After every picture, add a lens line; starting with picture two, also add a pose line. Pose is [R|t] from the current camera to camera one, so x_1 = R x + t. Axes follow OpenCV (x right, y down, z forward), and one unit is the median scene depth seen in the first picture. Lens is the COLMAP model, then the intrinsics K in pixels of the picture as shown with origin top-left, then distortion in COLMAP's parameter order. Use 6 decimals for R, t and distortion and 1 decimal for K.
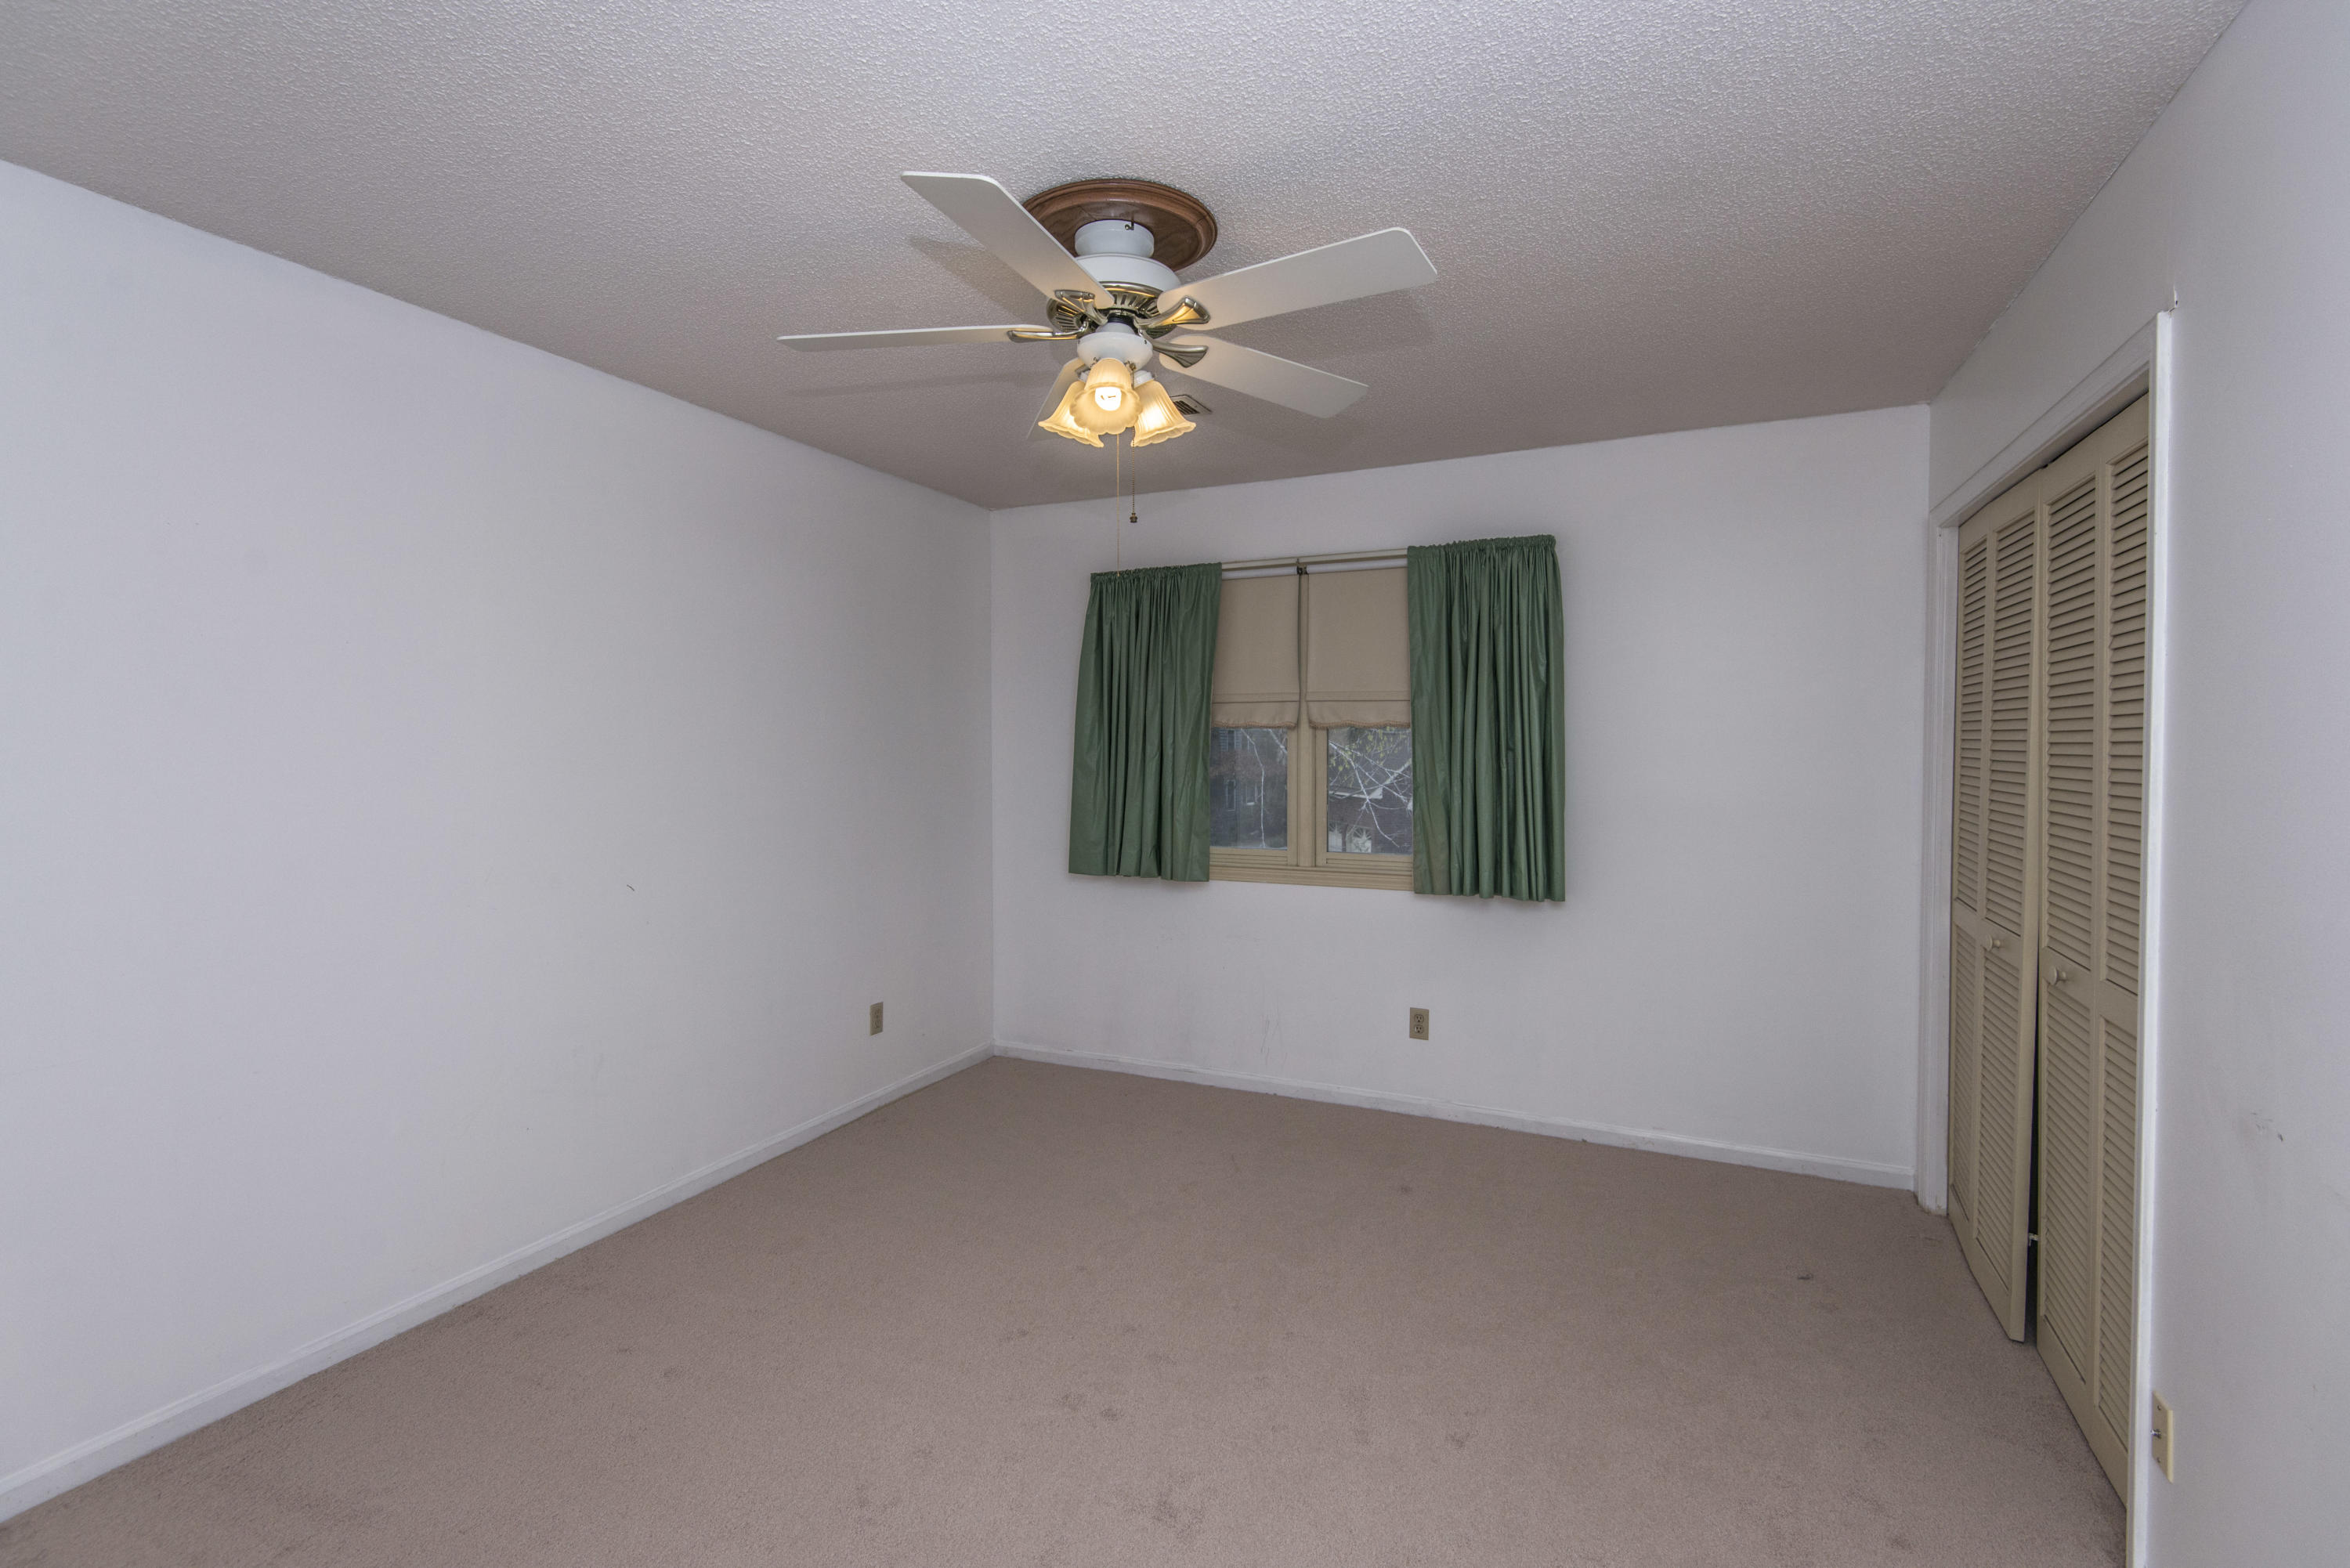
lens RADIAL K [[1060.5, 0, 1184.0], [0, 1060.5, 774.2], [0, 0, 1]] dist [0.034496, -0.021892]
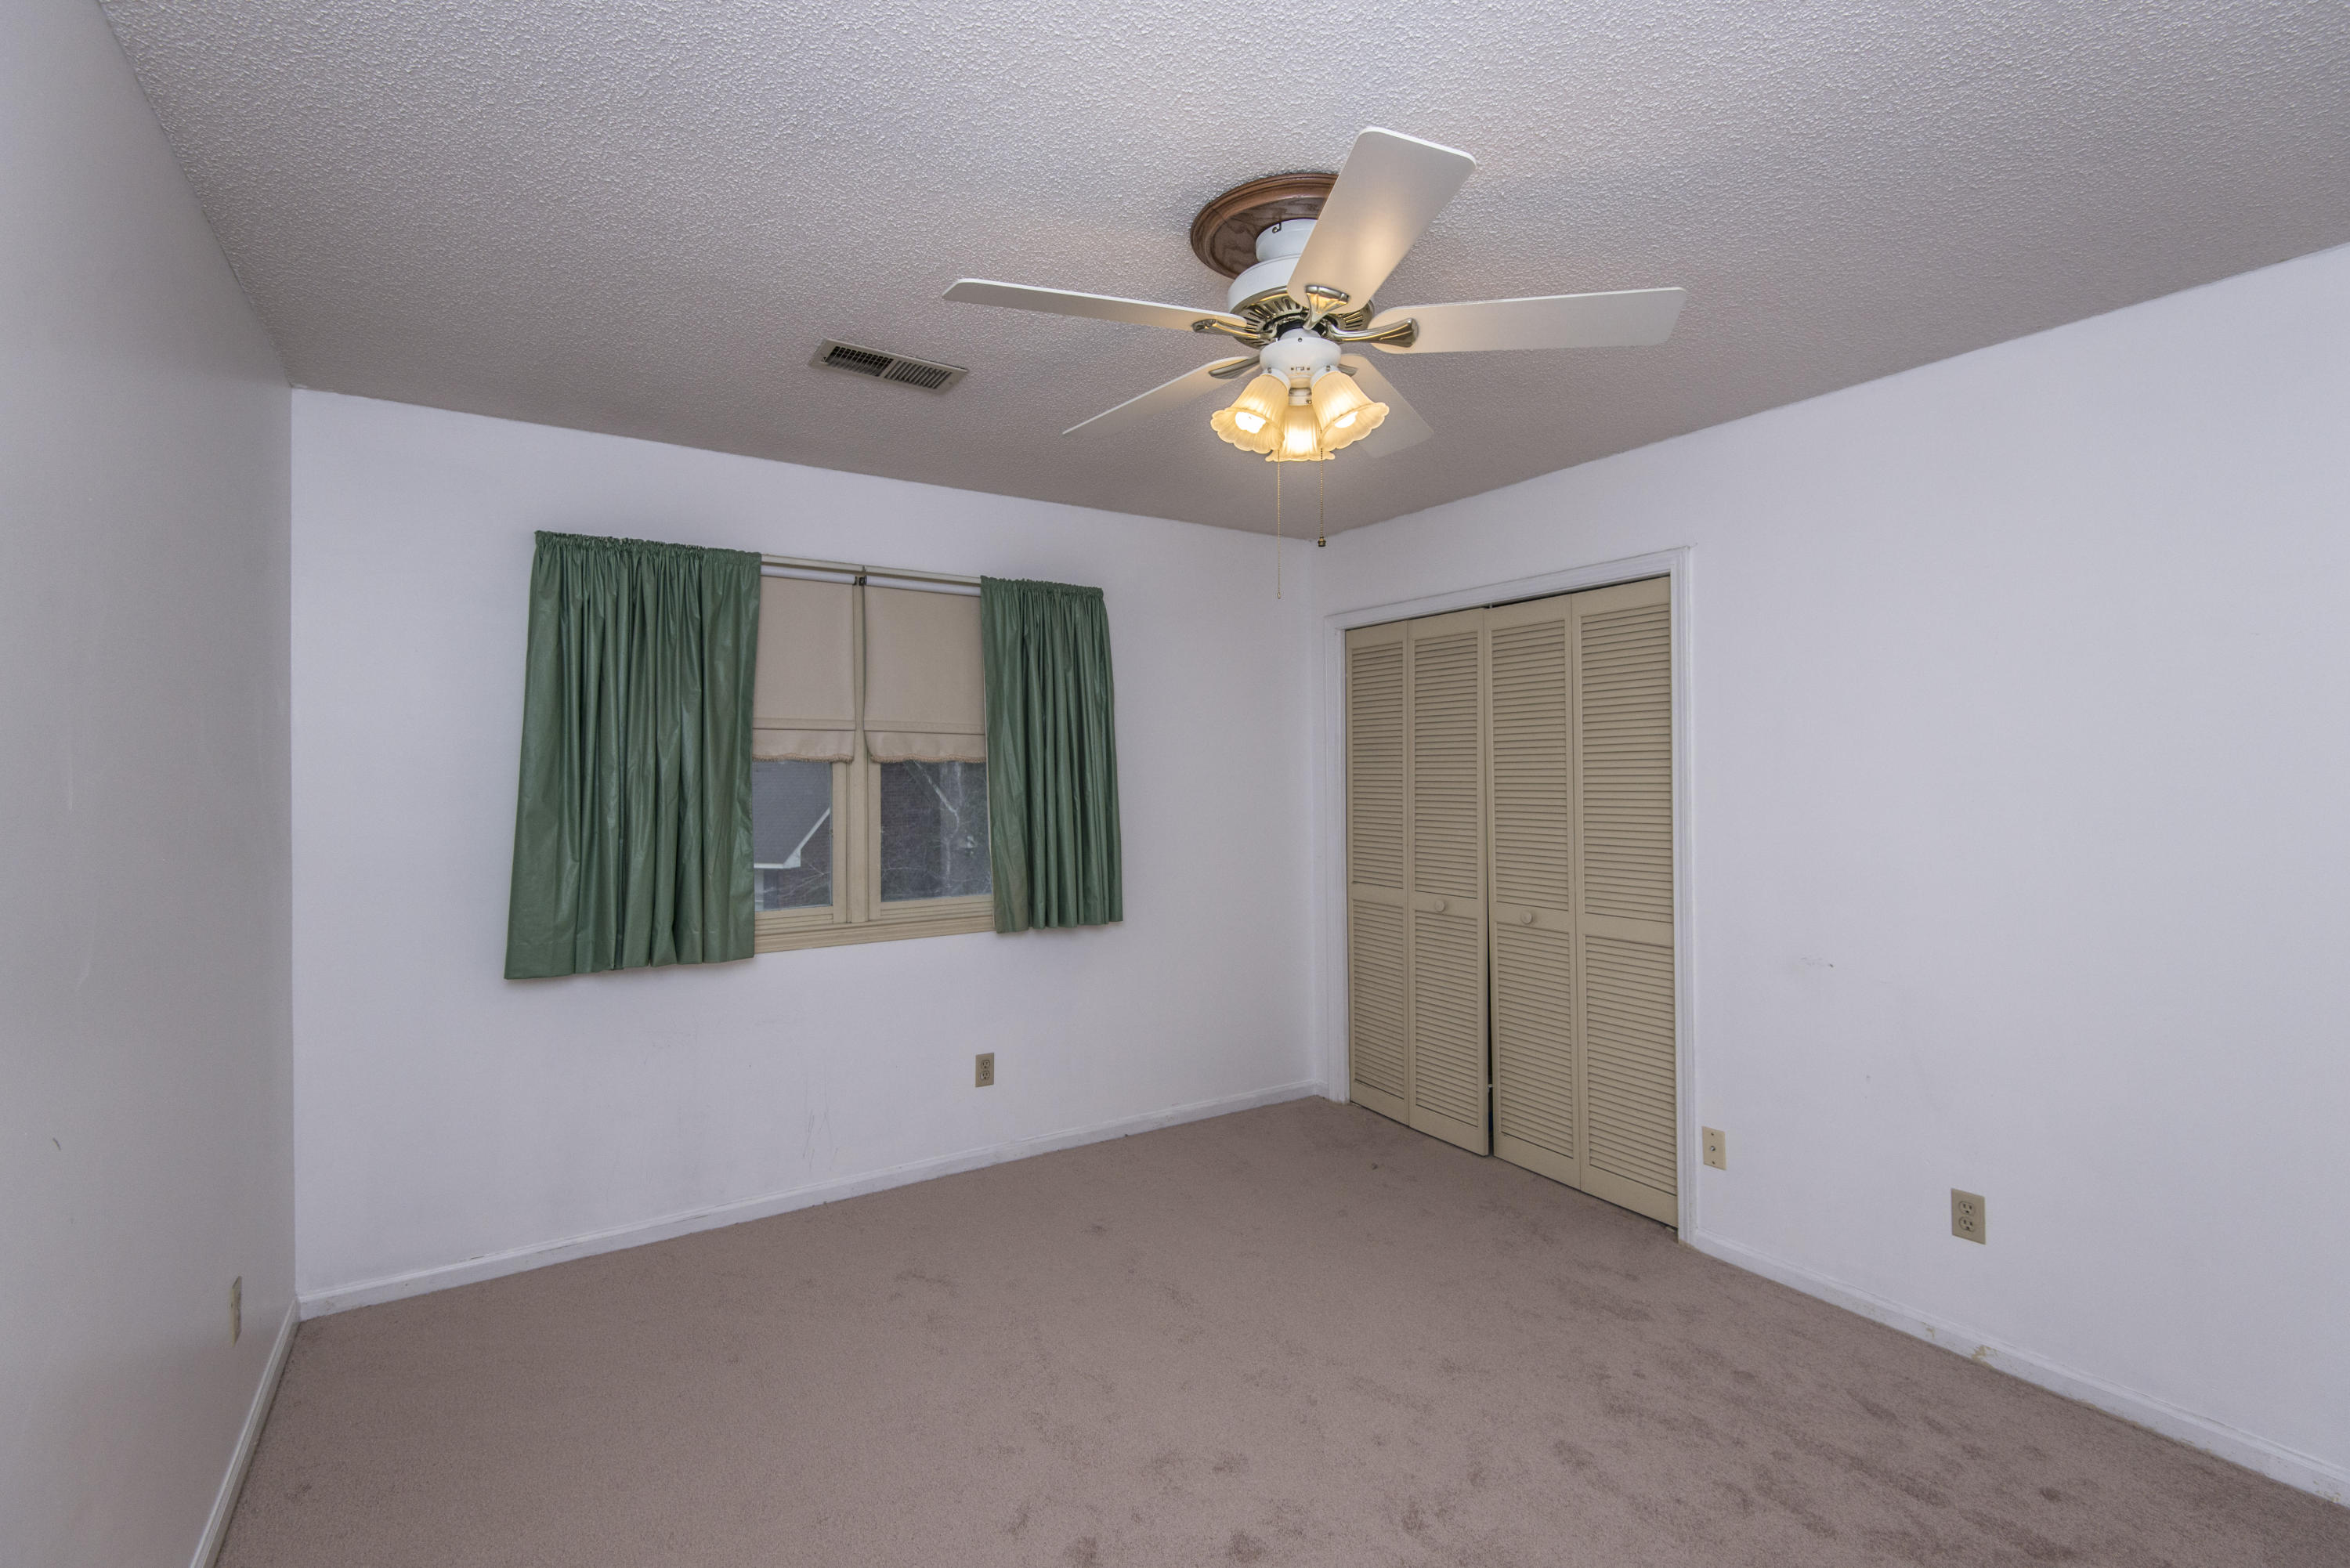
lens RADIAL K [[1060.5, 0, 1184.0], [0, 1060.5, 774.2], [0, 0, 1]] dist [0.034496, -0.021892]
pose [[0.528509, -0.003371, 0.848921, -0.499842], [0.024750, 0.999628, -0.011439, -0.017713], [-0.848567, 0.027056, 0.528396, 0.329688]]
